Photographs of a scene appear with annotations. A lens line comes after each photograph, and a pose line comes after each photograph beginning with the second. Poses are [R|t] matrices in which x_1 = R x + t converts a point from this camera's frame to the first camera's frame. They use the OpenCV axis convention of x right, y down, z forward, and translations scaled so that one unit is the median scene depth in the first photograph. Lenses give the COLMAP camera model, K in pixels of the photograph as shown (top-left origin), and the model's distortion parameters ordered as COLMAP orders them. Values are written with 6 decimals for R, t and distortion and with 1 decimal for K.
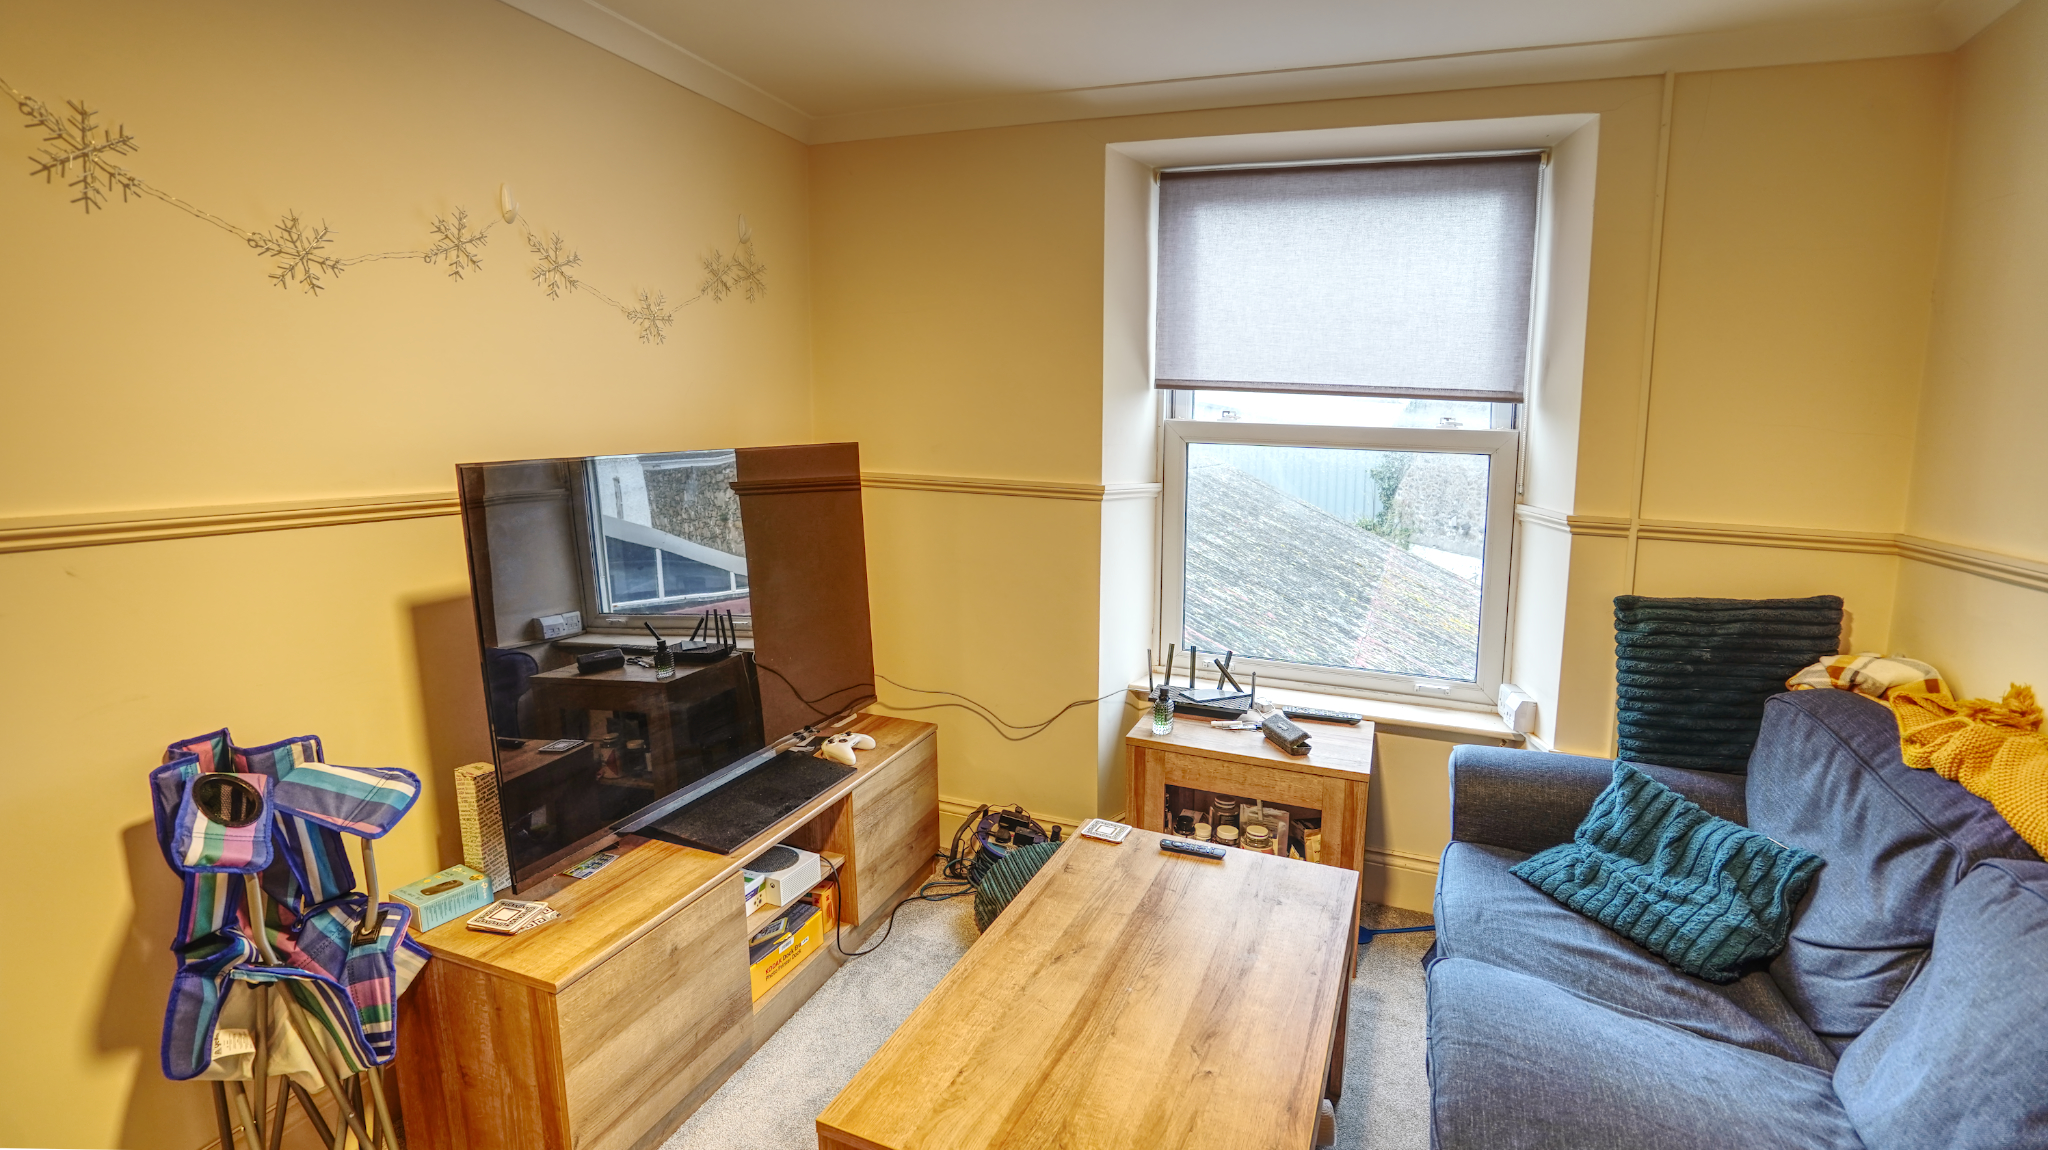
lens RADIAL K [[1000.5, 0, 979.1], [0, 1000.5, 540.7], [0, 0, 1]] dist [-0.051864, 0.023022]
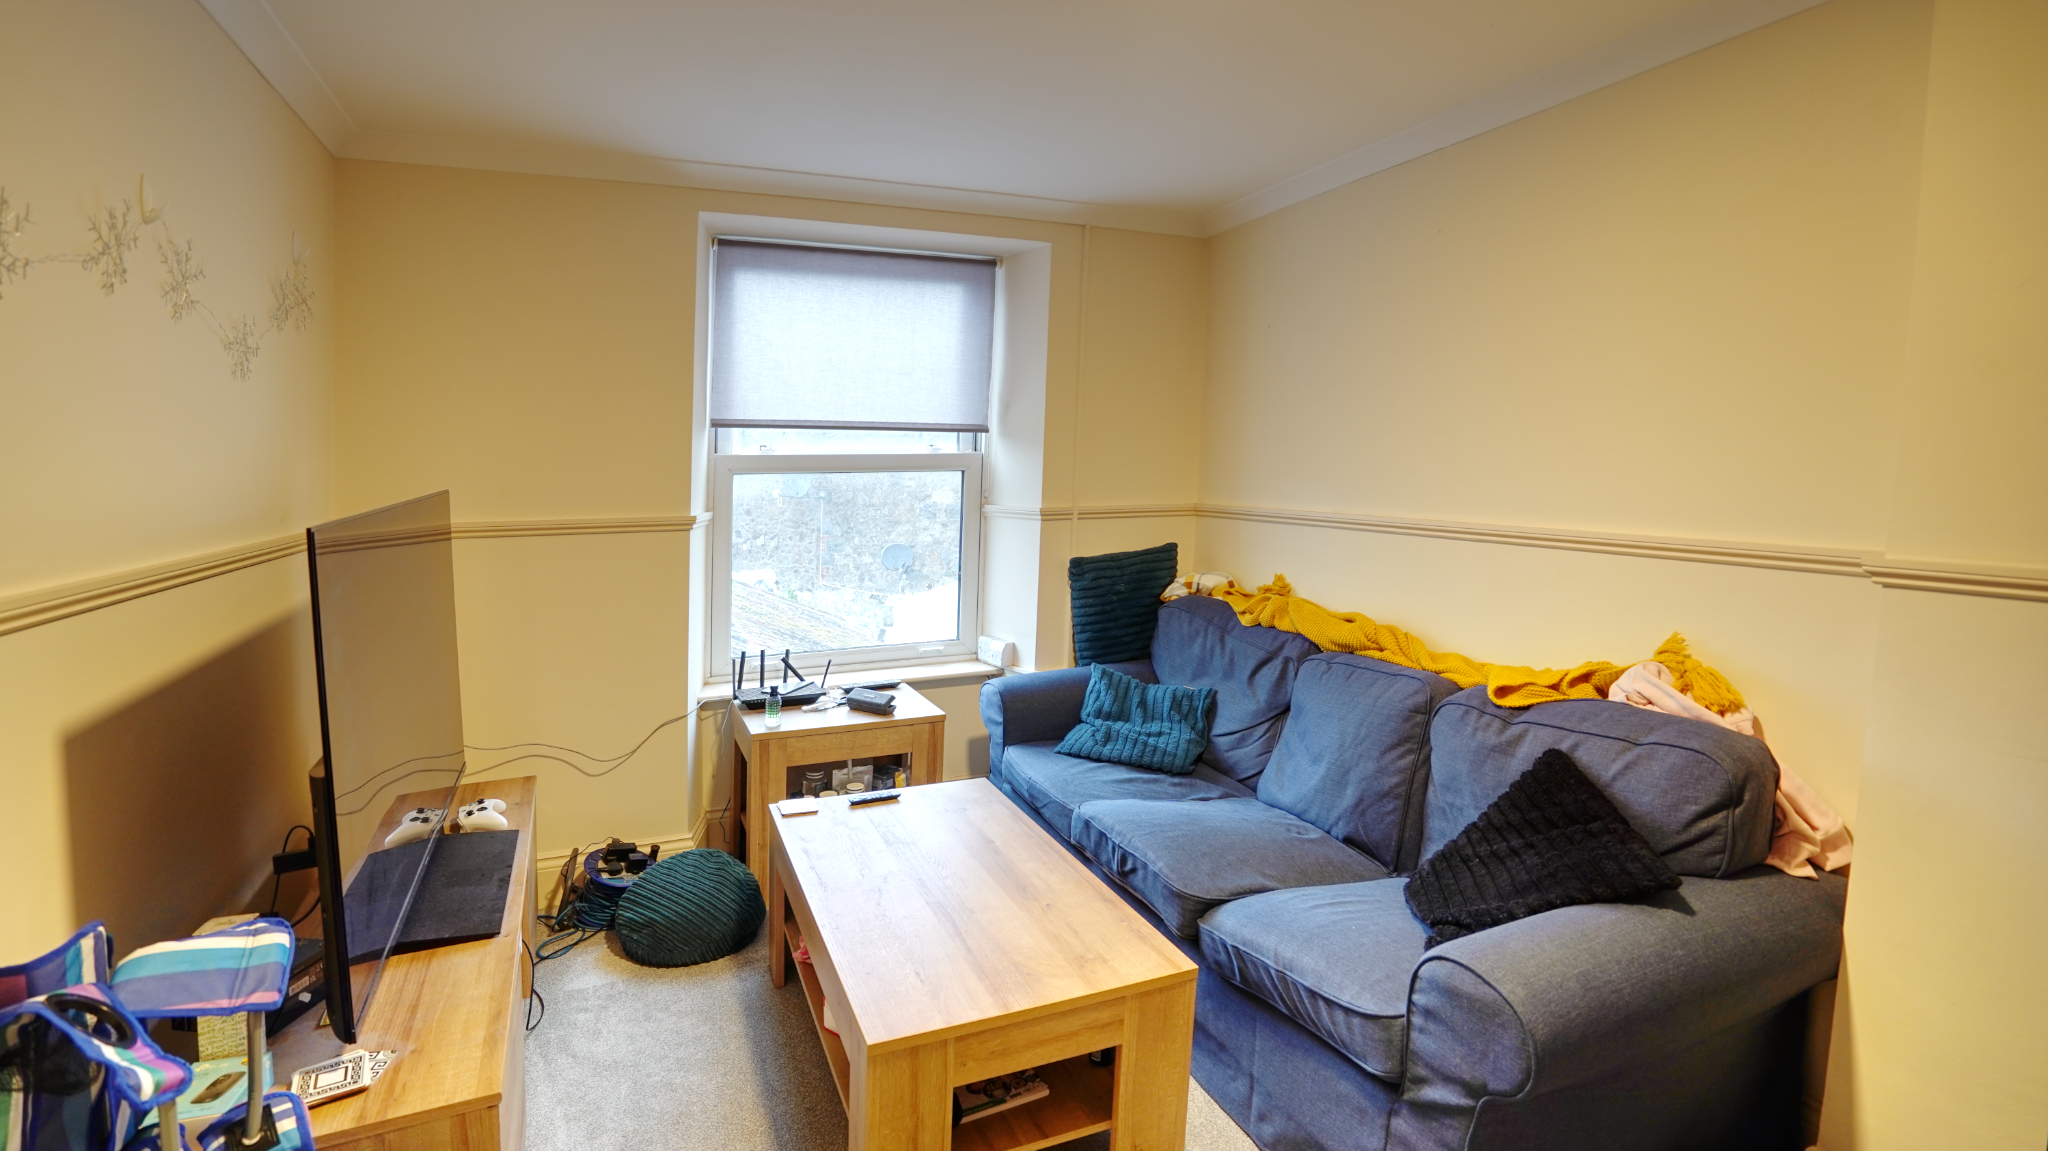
lens RADIAL K [[1000.5, 0, 979.1], [0, 1000.5, 541.2], [0, 0, 1]] dist [-0.051864, 0.023022]
pose [[0.705294, -0.094958, 0.702526, -0.551002], [0.114366, 0.993249, 0.019437, -0.016886], [-0.699629, 0.066636, 0.711393, 0.002383]]
